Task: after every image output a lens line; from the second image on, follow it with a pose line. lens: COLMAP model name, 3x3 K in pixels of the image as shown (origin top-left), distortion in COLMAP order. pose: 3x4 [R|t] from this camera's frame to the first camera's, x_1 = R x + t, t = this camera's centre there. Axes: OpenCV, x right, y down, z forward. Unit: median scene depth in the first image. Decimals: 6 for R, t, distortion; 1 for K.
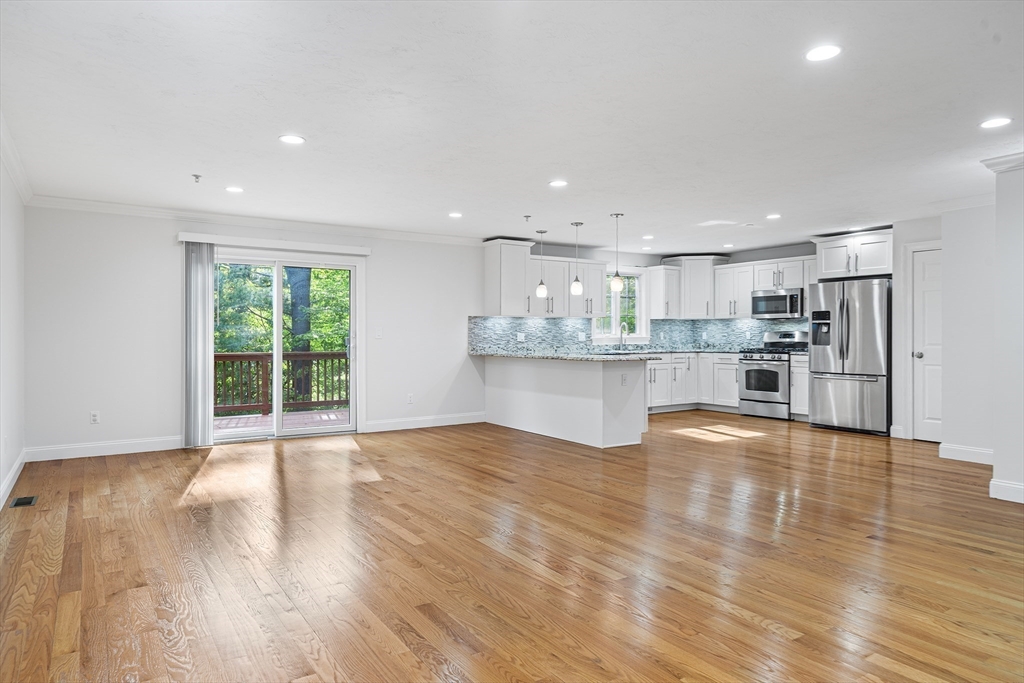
lens RADIAL K [[618.0, 0, 507.0], [0, 618.0, 336.2], [0, 0, 1]] dist [0.002308, -0.000055]
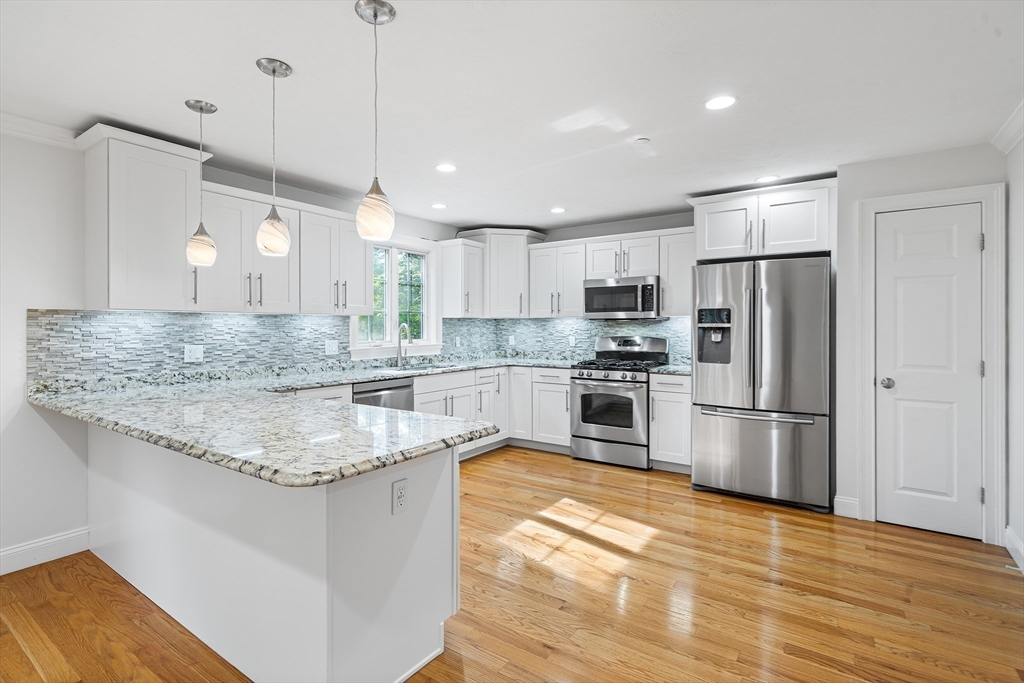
lens RADIAL K [[483.1, 0, 492.0], [0, 483.1, 329.0], [0, 0, 1]] dist [-0.000899, -0.000119]
pose [[0.936055, -0.000772, 0.351852, 0.103800], [0.000329, 0.999999, 0.001320, -0.017473], [-0.351853, -0.001119, 0.936055, 0.524837]]
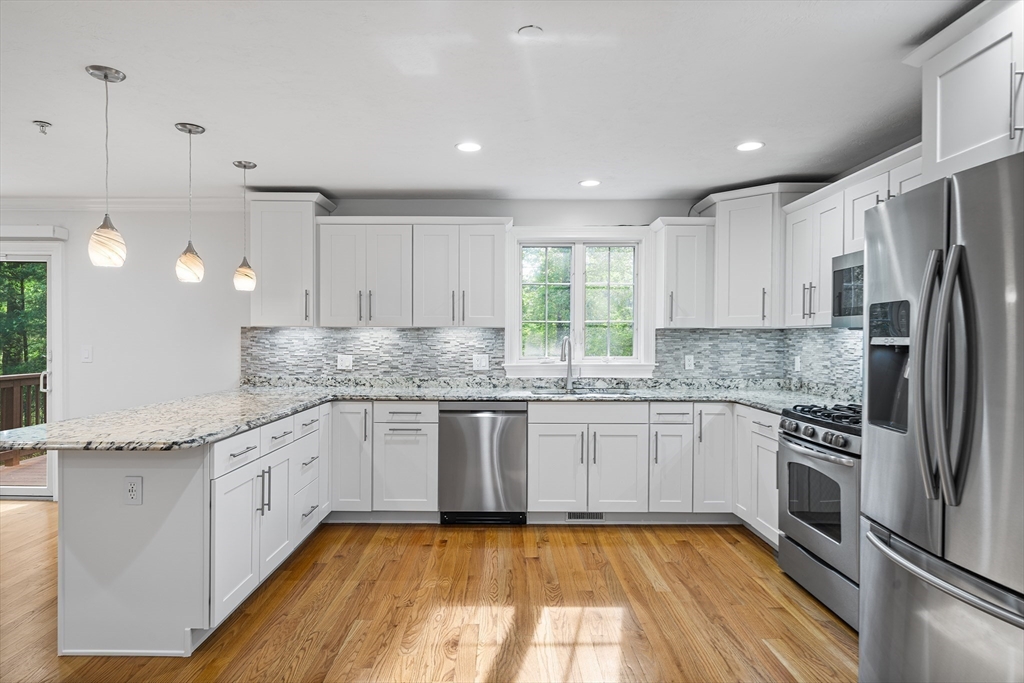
lens RADIAL K [[580.8, 0, 513.7], [0, 580.8, 347.3], [0, 0, 1]] dist [0.000455, 0.000400]
pose [[0.841790, 0.013479, -0.539637, 0.427191], [-0.007100, 0.999878, 0.013901, -0.019966], [0.539759, -0.007870, 0.841783, 0.591444]]
